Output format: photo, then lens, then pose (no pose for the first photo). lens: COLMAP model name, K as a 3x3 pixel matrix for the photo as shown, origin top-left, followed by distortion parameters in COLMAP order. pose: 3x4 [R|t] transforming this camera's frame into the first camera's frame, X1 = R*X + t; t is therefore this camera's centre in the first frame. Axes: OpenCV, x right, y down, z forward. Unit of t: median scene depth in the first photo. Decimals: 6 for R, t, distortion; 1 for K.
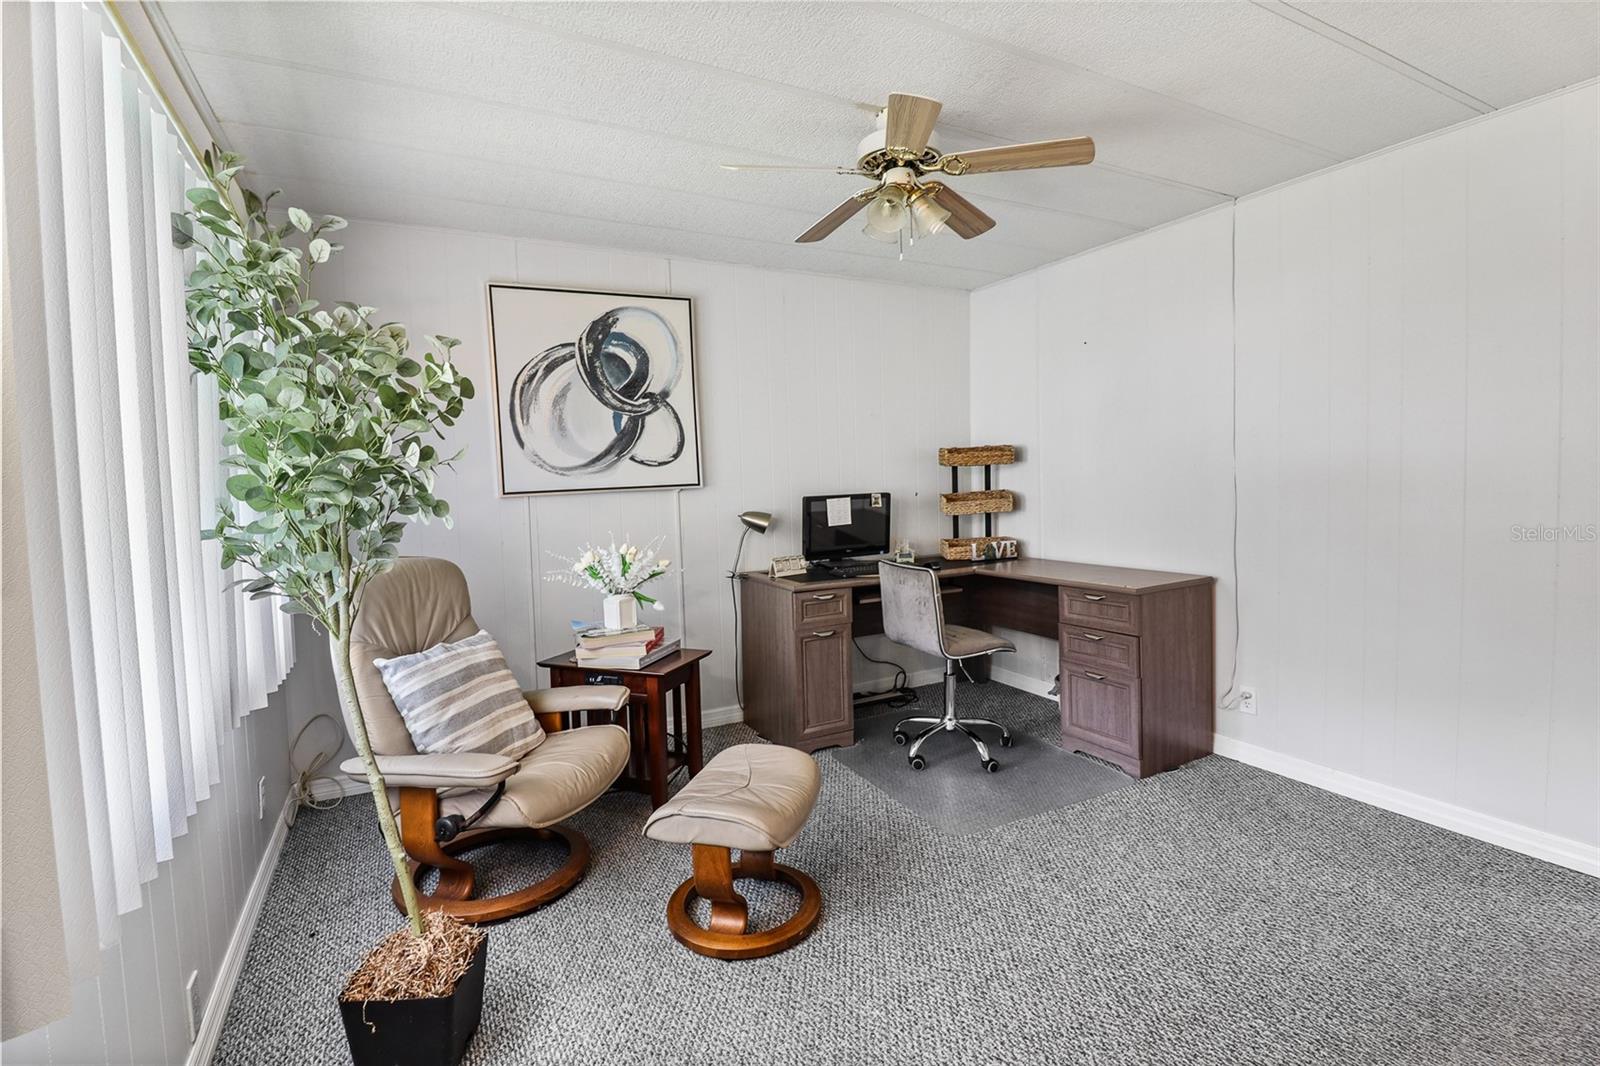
lens RADIAL K [[763.6, 0, 801.2], [0, 763.6, 518.5], [0, 0, 1]] dist [-0.011039, -0.007046]
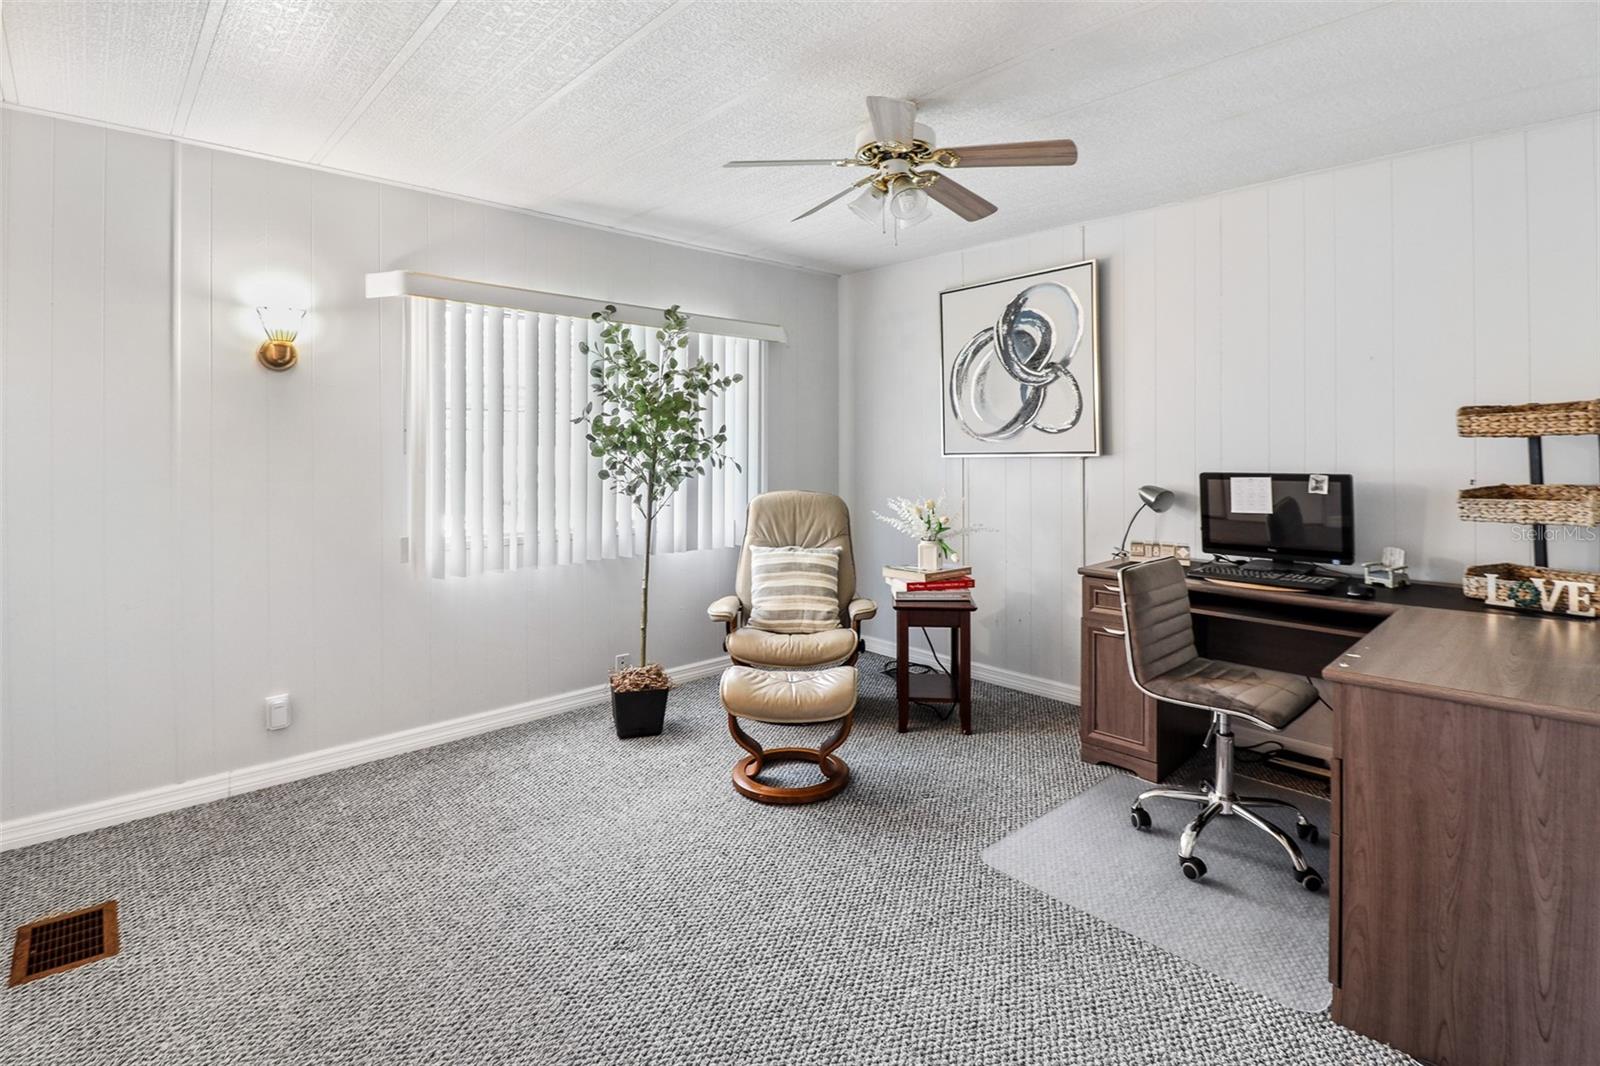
lens RADIAL K [[763.6, 0, 773.4], [0, 763.6, 451.5], [0, 0, 1]] dist [-0.011039, -0.007046]
pose [[0.233386, 0.034156, -0.971784, 0.731960], [-0.057969, 0.998094, 0.021158, -0.044562], [0.970655, 0.051396, 0.234922, 0.397211]]
